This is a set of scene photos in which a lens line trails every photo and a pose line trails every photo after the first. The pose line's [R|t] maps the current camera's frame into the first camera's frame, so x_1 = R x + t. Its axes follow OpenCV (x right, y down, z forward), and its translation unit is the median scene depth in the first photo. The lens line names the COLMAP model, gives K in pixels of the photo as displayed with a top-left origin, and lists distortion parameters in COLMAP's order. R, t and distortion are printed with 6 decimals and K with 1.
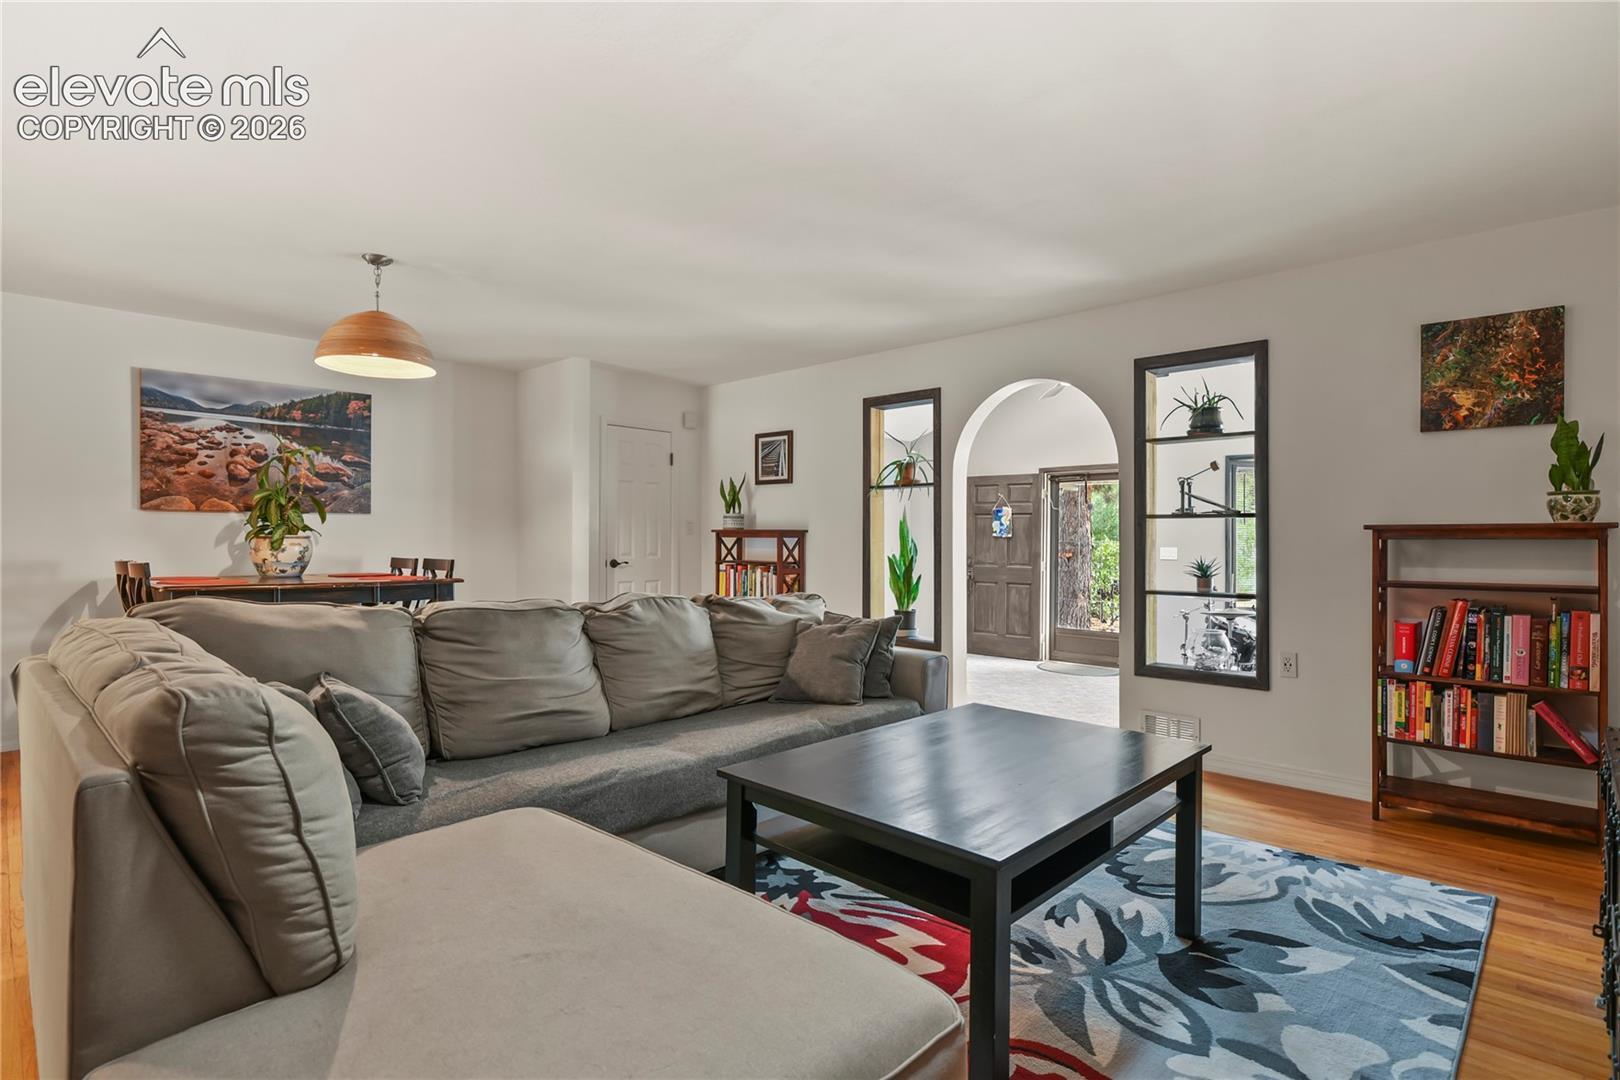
lens RADIAL K [[786.9, 0, 818.9], [0, 786.9, 538.7], [0, 0, 1]] dist [-0.001891, -0.011554]
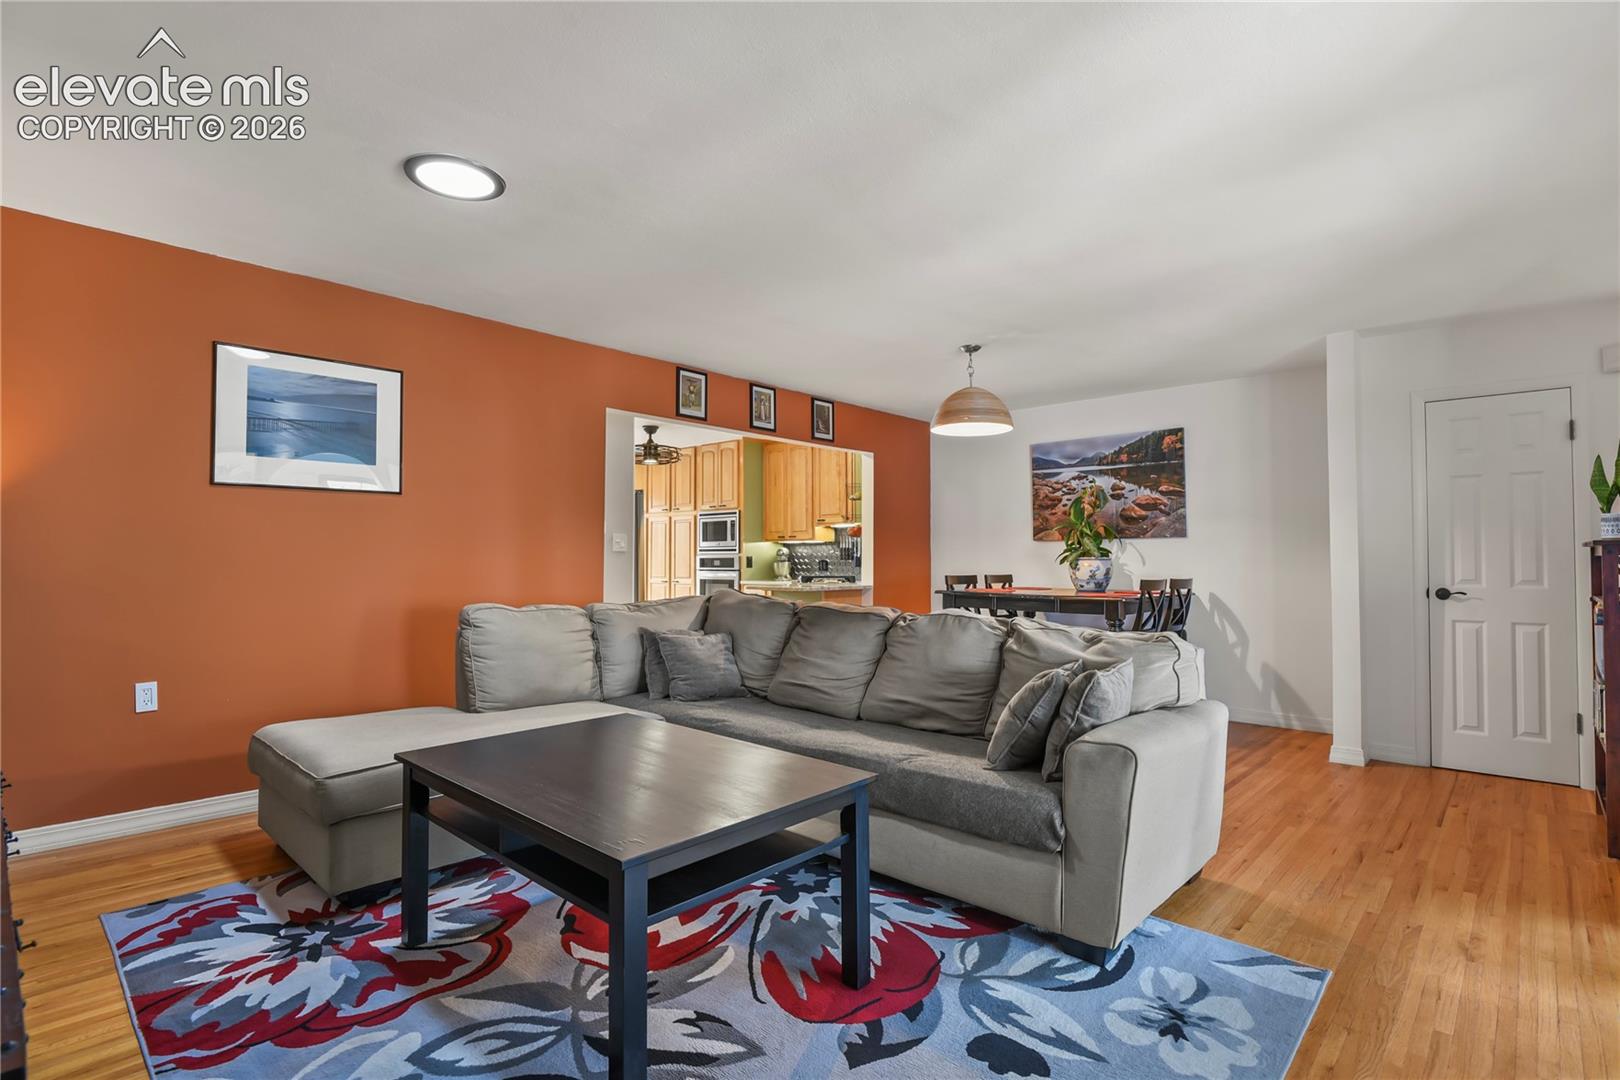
lens RADIAL K [[780.0, 0, 823.5], [0, 780.0, 539.0], [0, 0, 1]] dist [-0.000521, -0.011298]
pose [[0.015287, -0.031928, -0.999373, 0.567544], [0.000076, 0.999490, -0.031931, 0.005546], [0.999883, 0.000412, 0.015282, 0.564095]]
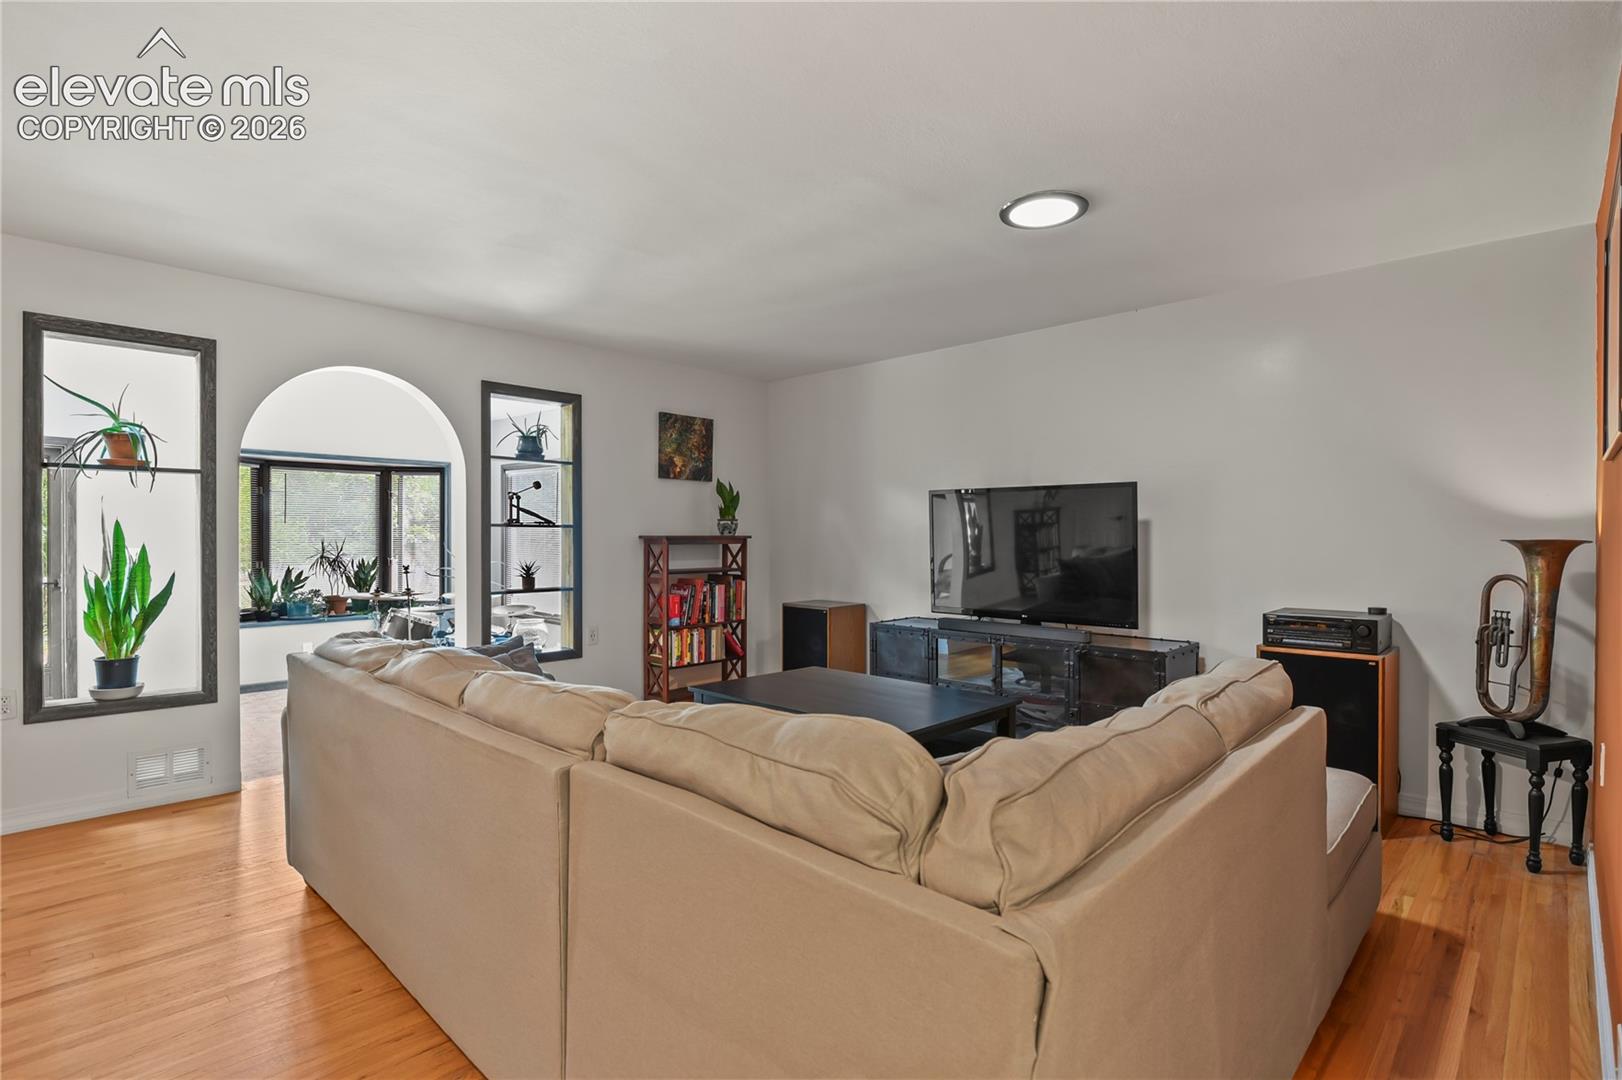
lens RADIAL K [[781.0, 0, 824.5], [0, 781.0, 539.0], [0, 0, 1]] dist [-0.000521, -0.011298]
pose [[-0.002504, -0.013166, 0.999910, -0.615161], [-0.006854, 0.999890, 0.013149, -0.024017], [-0.999973, -0.006821, -0.002594, 0.477066]]
